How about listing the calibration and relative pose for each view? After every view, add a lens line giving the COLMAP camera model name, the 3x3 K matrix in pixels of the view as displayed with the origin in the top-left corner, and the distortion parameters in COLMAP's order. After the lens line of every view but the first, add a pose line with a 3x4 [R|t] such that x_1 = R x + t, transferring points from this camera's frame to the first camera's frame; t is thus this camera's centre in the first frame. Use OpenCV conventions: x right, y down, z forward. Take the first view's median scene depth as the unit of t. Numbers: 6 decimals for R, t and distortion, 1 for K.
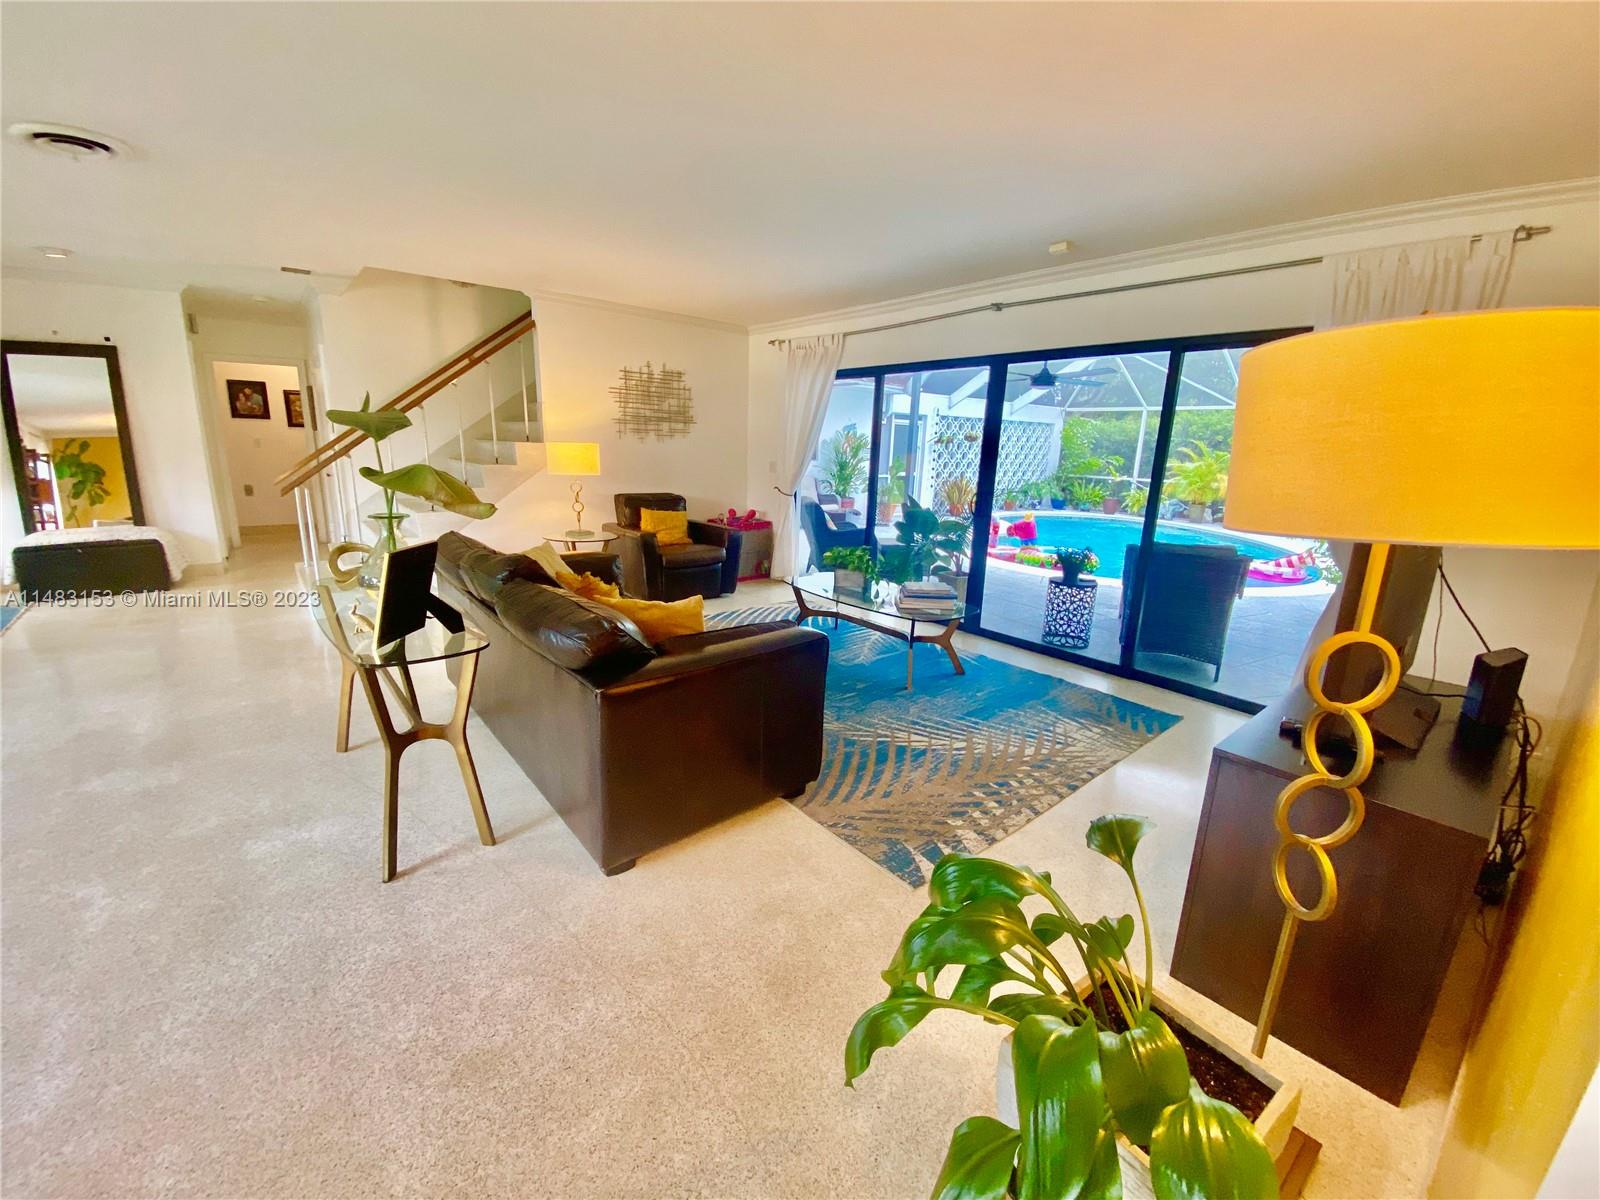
lens RADIAL K [[649.9, 0, 783.7], [0, 649.9, 600.8], [0, 0, 1]] dist [-0.005330, -0.010488]
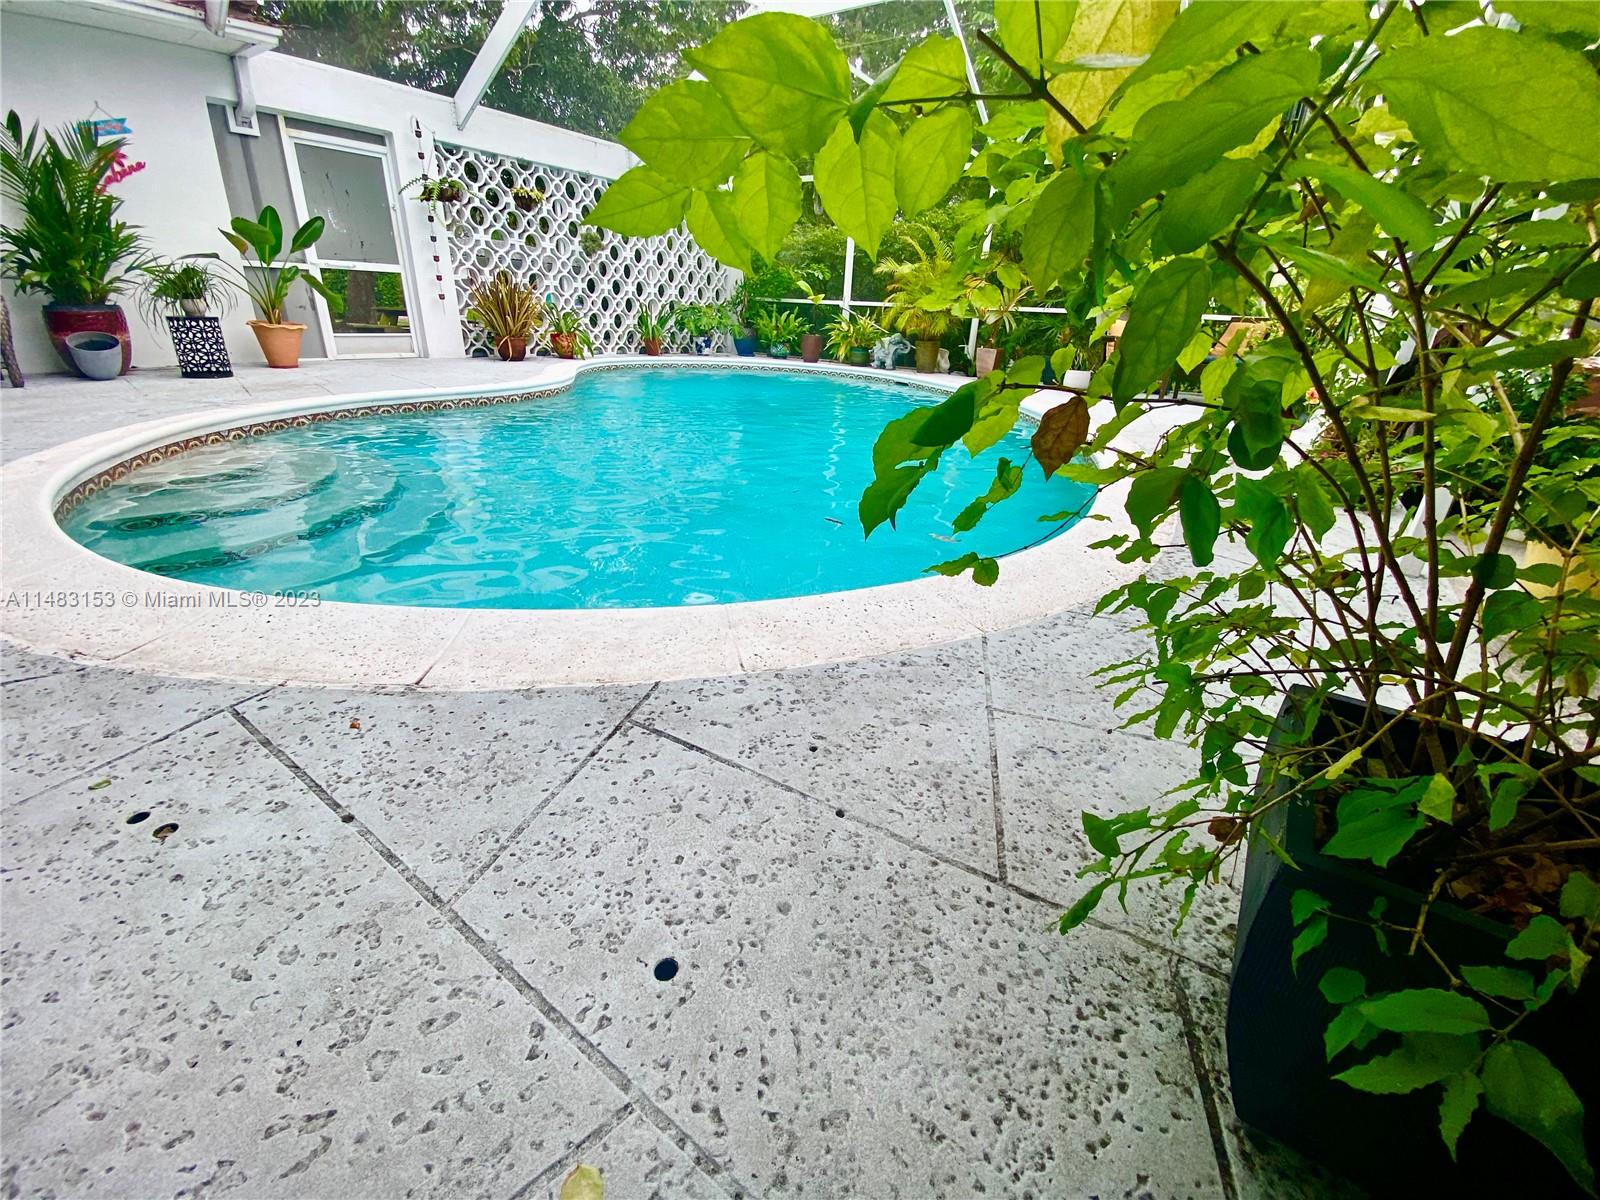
lens RADIAL K [[648.0, 0, 809.4], [0, 648.0, 609.7], [0, 0, 1]] dist [-0.016073, -0.002659]
pose [[0.956389, -0.101229, 0.273995, 0.933367], [0.044962, 0.977867, 0.204339, -0.080856], [-0.288616, -0.183108, 0.939772, 1.123708]]
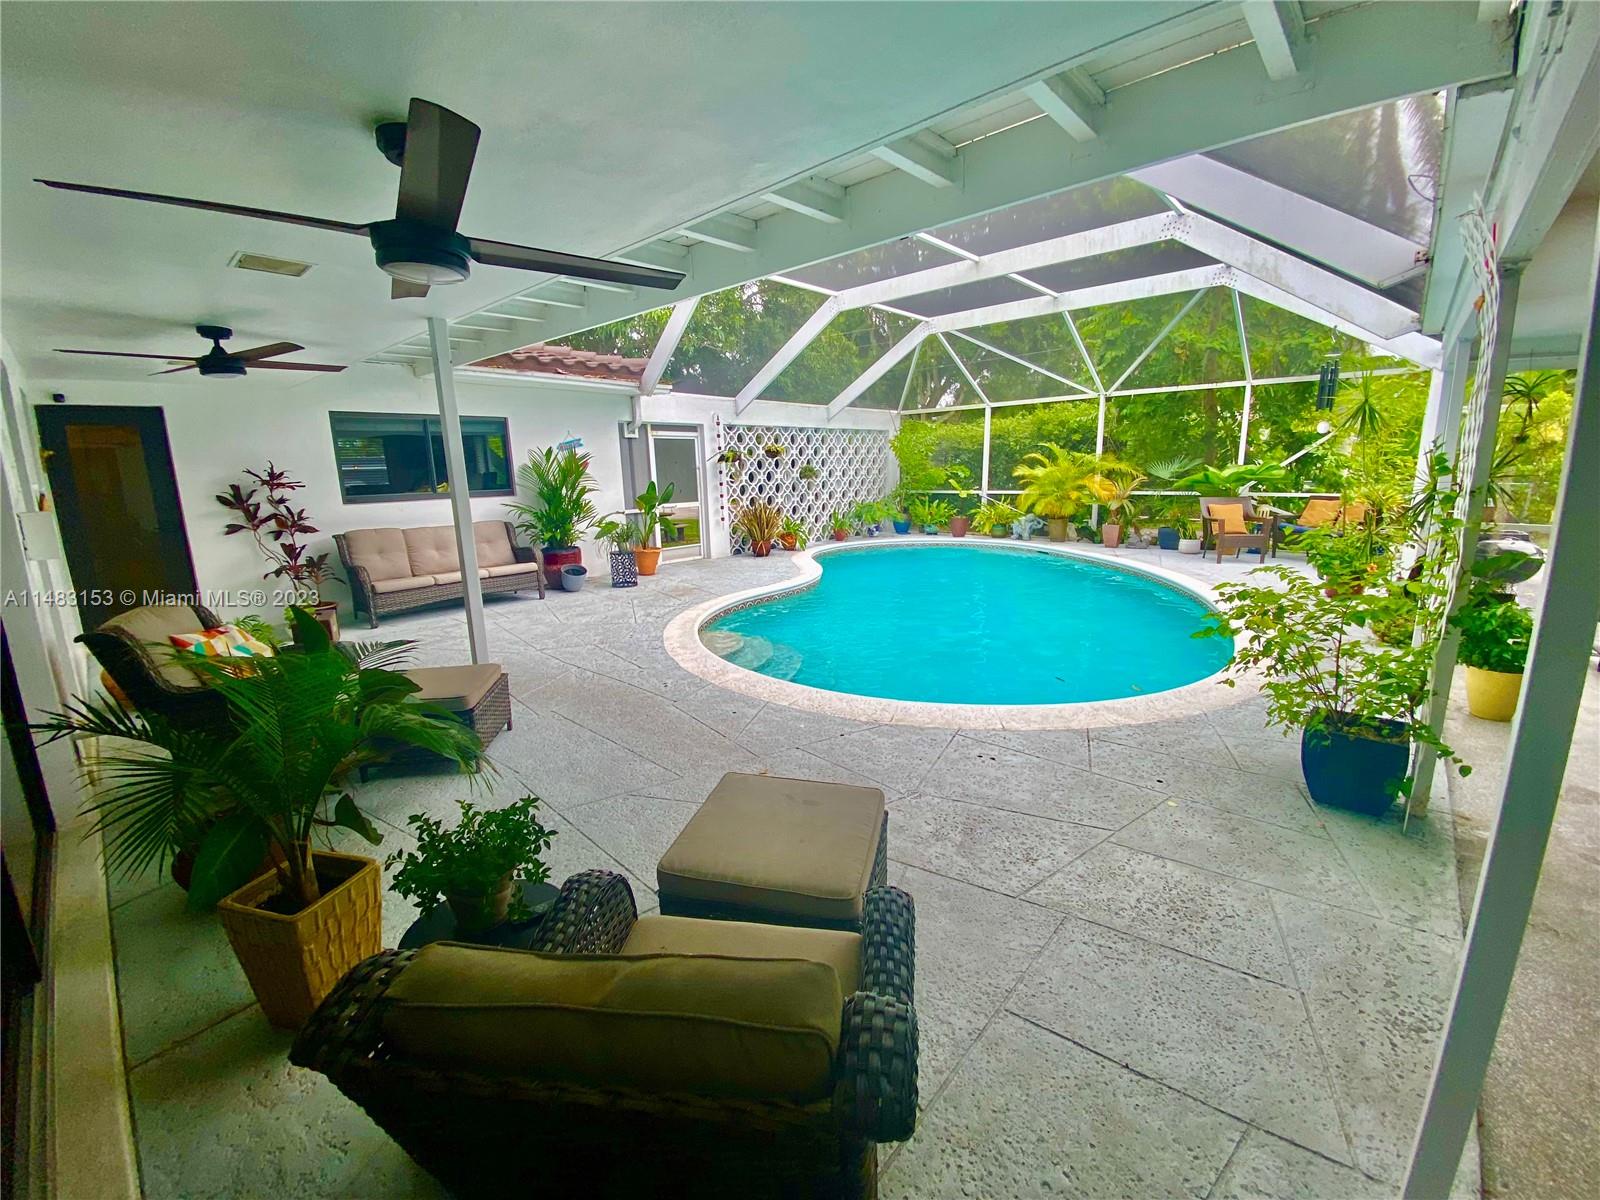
lens RADIAL K [[648.0, 0, 783.5], [0, 648.0, 602.2], [0, 0, 1]] dist [-0.016073, -0.002659]
pose [[0.988221, -0.082350, 0.128987, 0.536478], [0.086690, 0.995831, -0.028385, -0.149557], [-0.126112, 0.039233, 0.991240, 0.711705]]
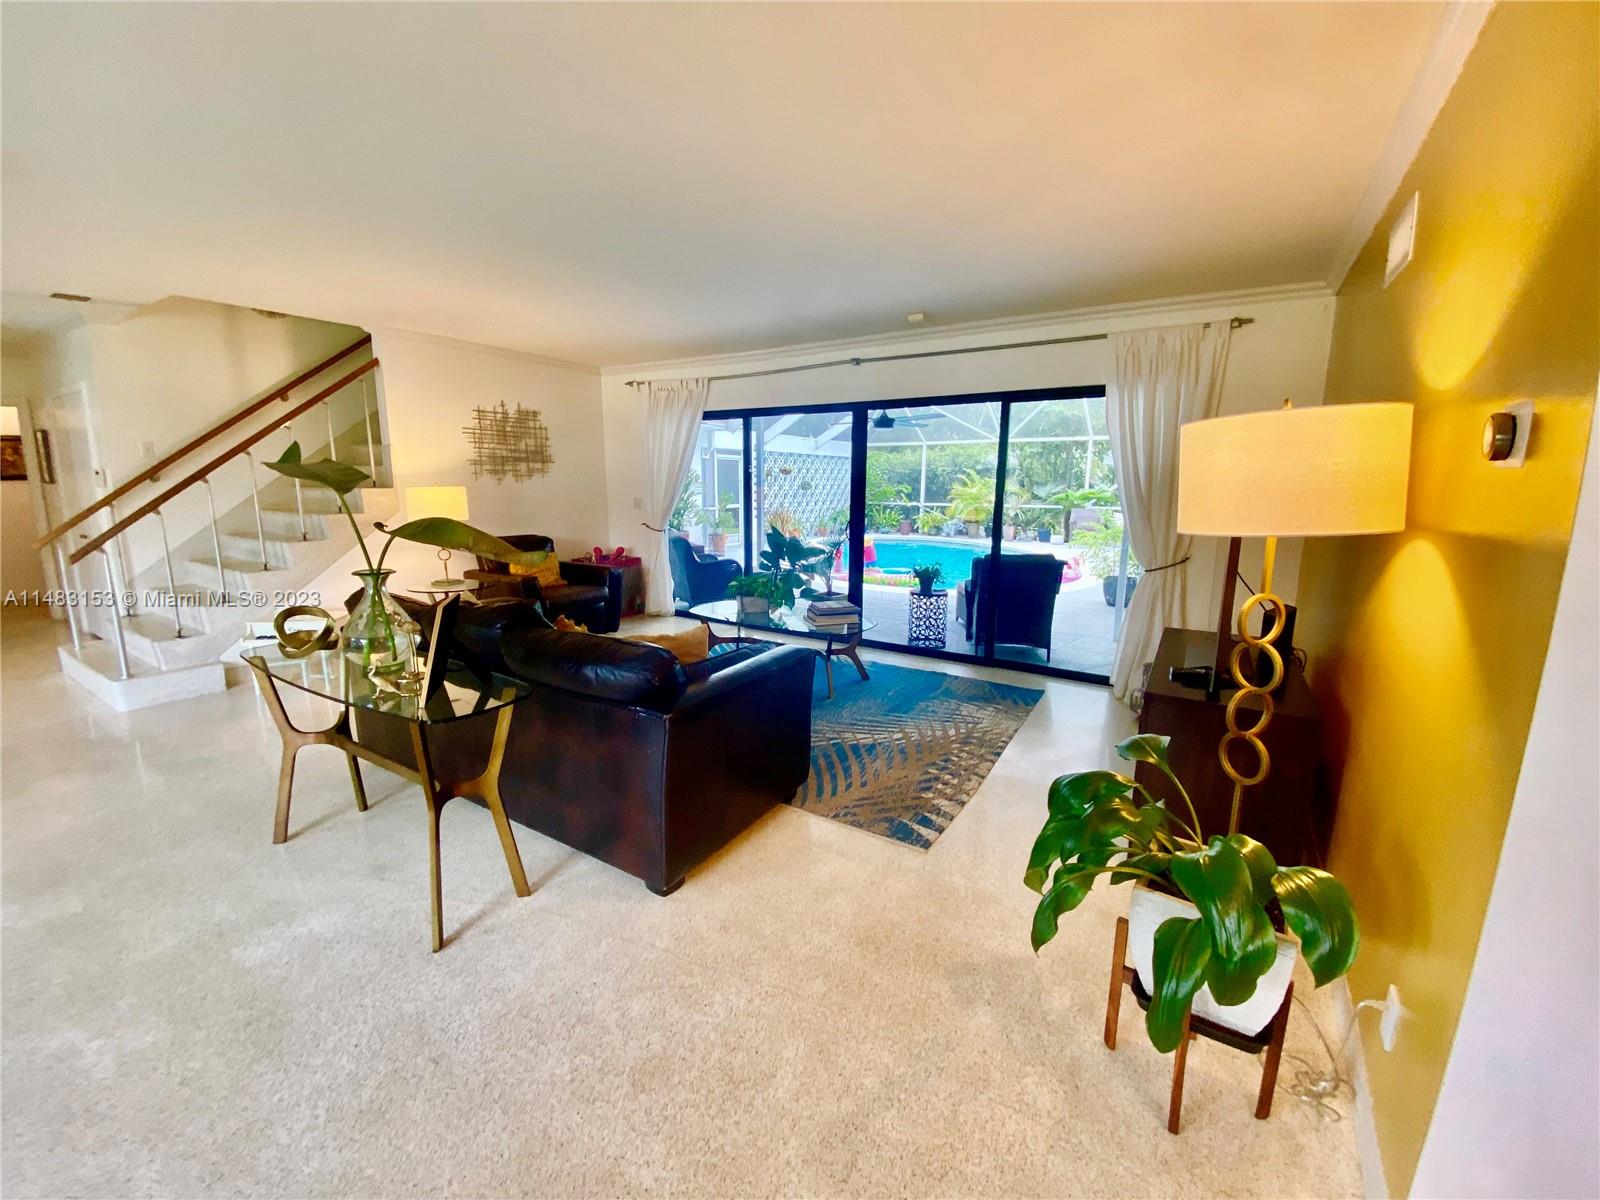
lens RADIAL K [[649.9, 0, 787.8], [0, 649.9, 609.1], [0, 0, 1]] dist [-0.005330, -0.010488]
pose [[0.948296, -0.084246, 0.306002, -0.156312], [0.095452, 0.995195, -0.021817, 0.001312], [-0.302694, 0.049897, 0.951781, -0.036969]]
